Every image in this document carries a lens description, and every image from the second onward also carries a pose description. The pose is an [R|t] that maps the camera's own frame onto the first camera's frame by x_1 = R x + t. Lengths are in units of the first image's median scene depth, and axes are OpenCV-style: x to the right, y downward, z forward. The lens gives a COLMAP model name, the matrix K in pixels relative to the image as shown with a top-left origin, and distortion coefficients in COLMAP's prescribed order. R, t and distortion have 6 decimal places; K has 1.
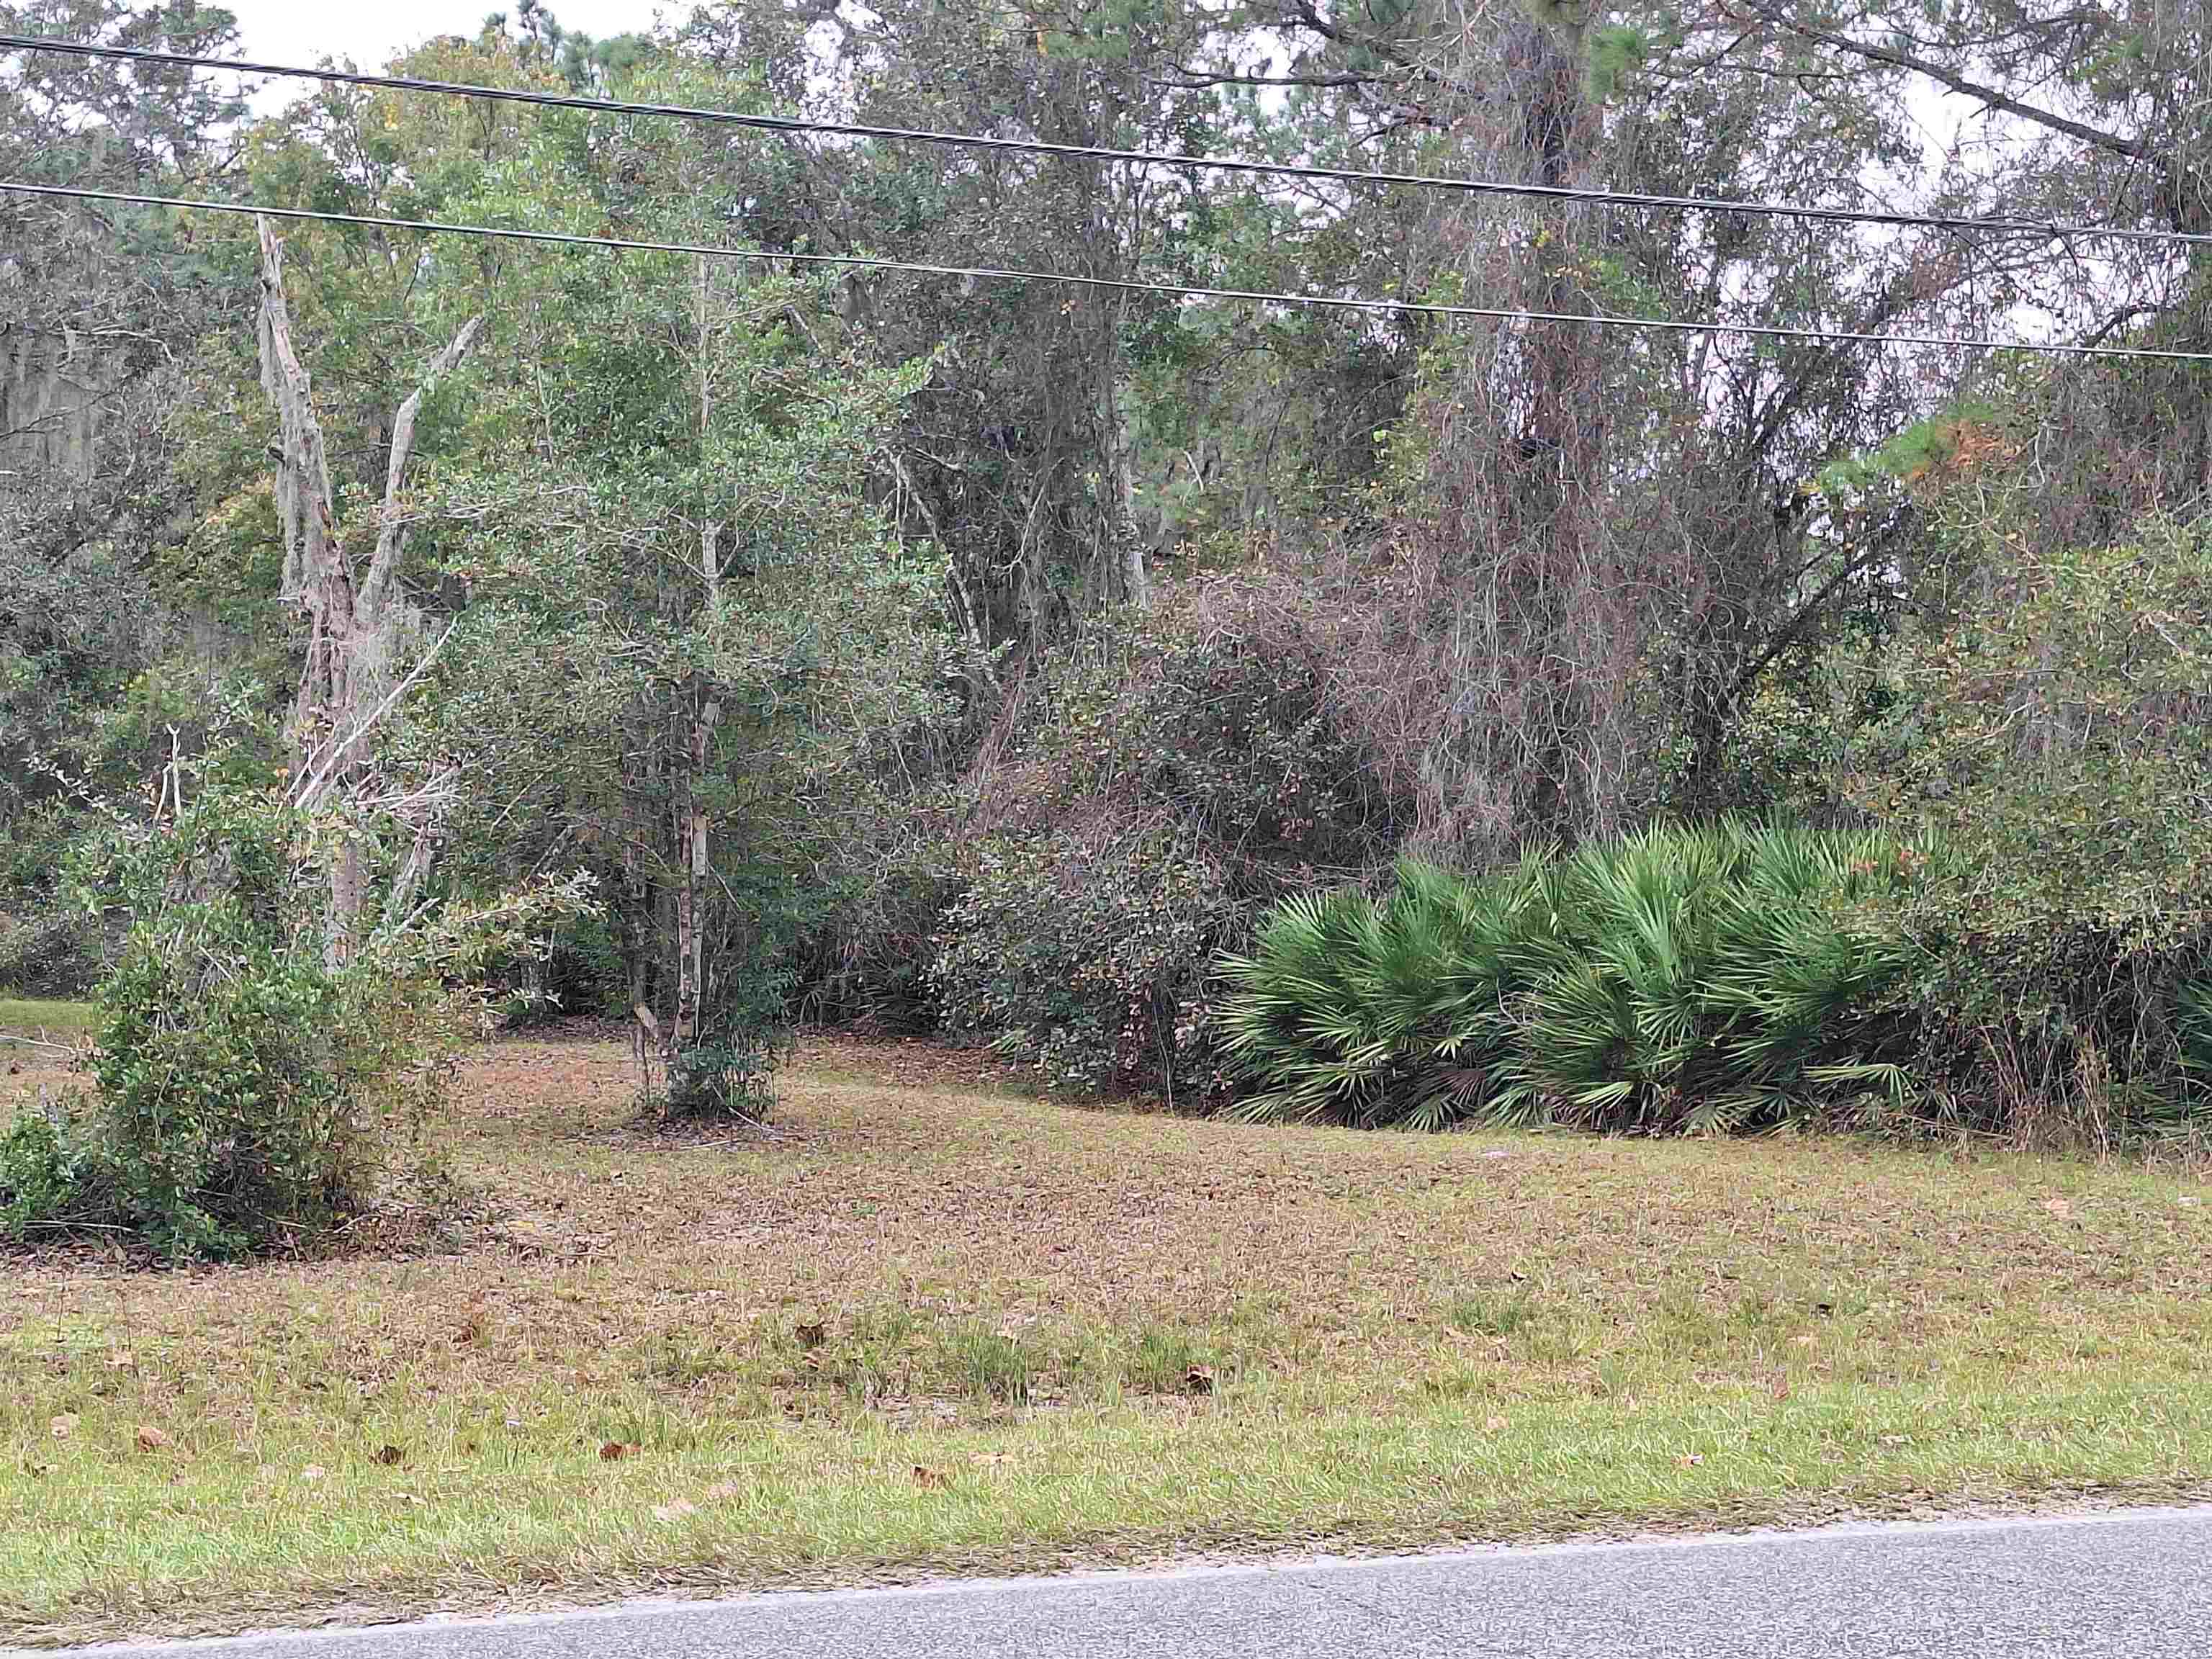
lens RADIAL K [[3624.6, 0, 1106.0], [0, 3624.6, 829.5], [0, 0, 1]] dist [0.144328, -0.016389]
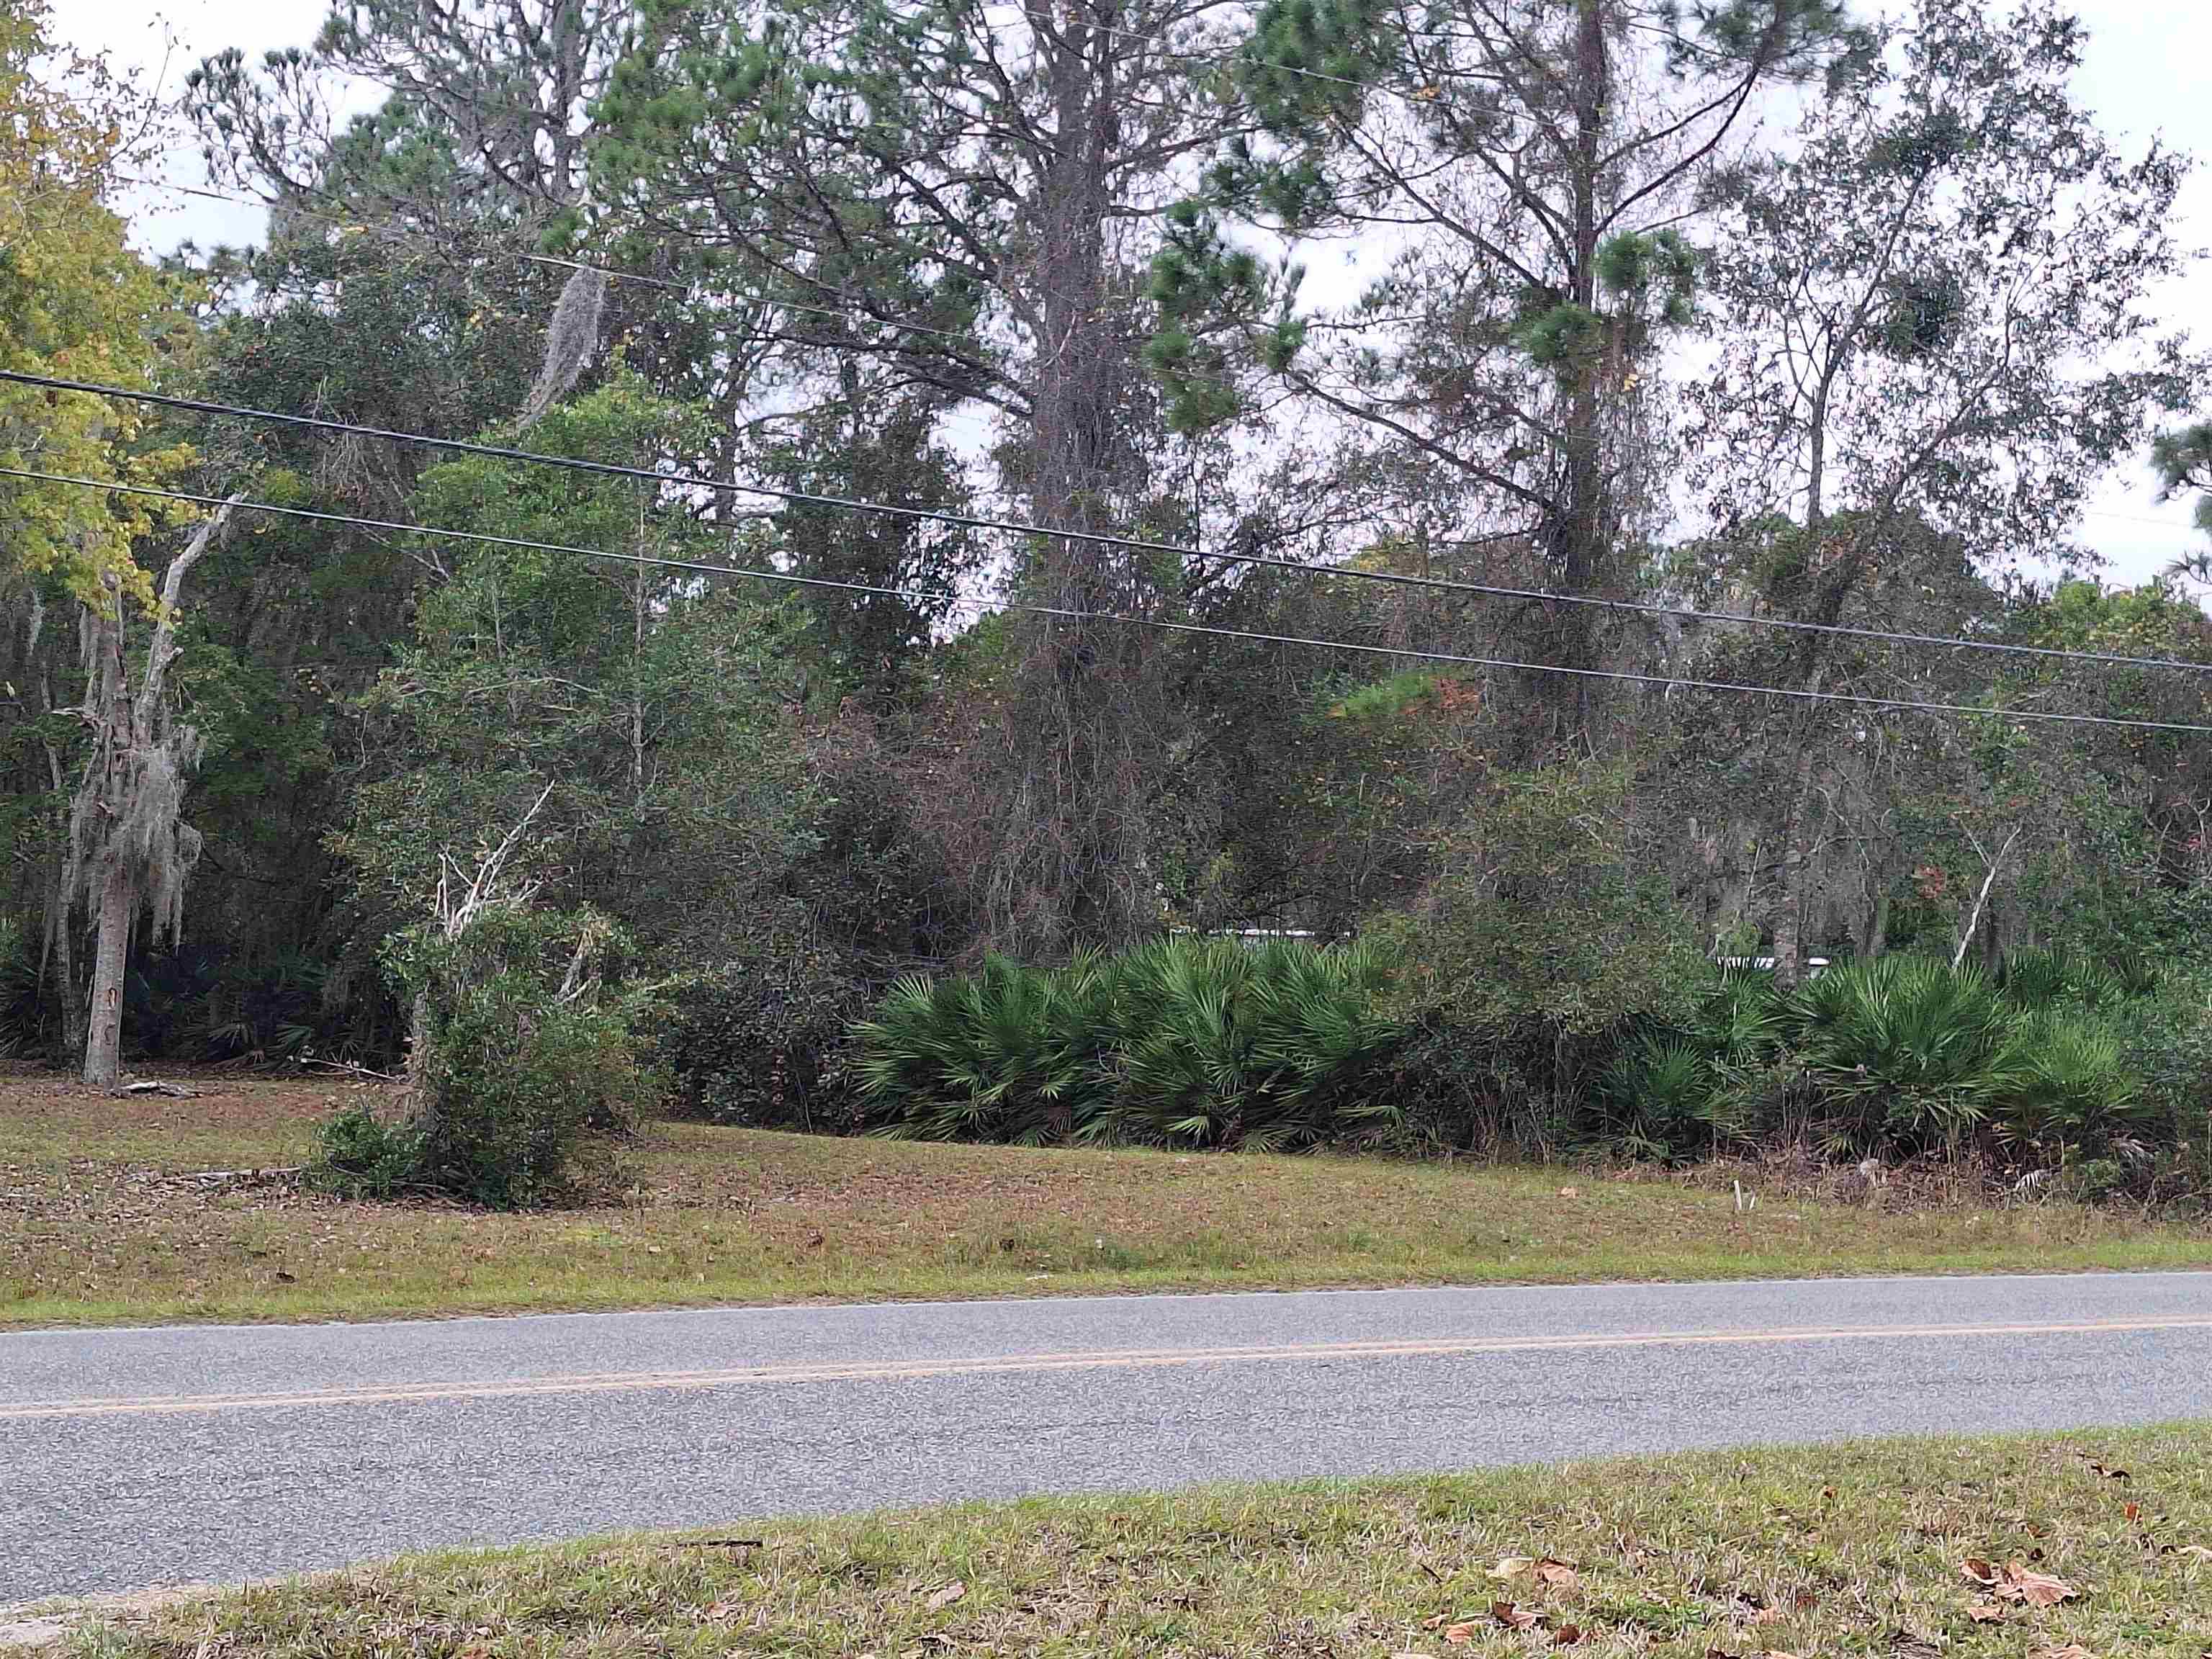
lens RADIAL K [[3624.6, 0, 1106.0], [0, 3624.6, 829.5], [0, 0, 1]] dist [0.144328, -0.016389]
pose [[0.960177, 0.039061, 0.276649, -0.274606], [-0.034191, 0.999164, -0.022408, -0.009894], [-0.277293, 0.012057, 0.960710, -0.346470]]
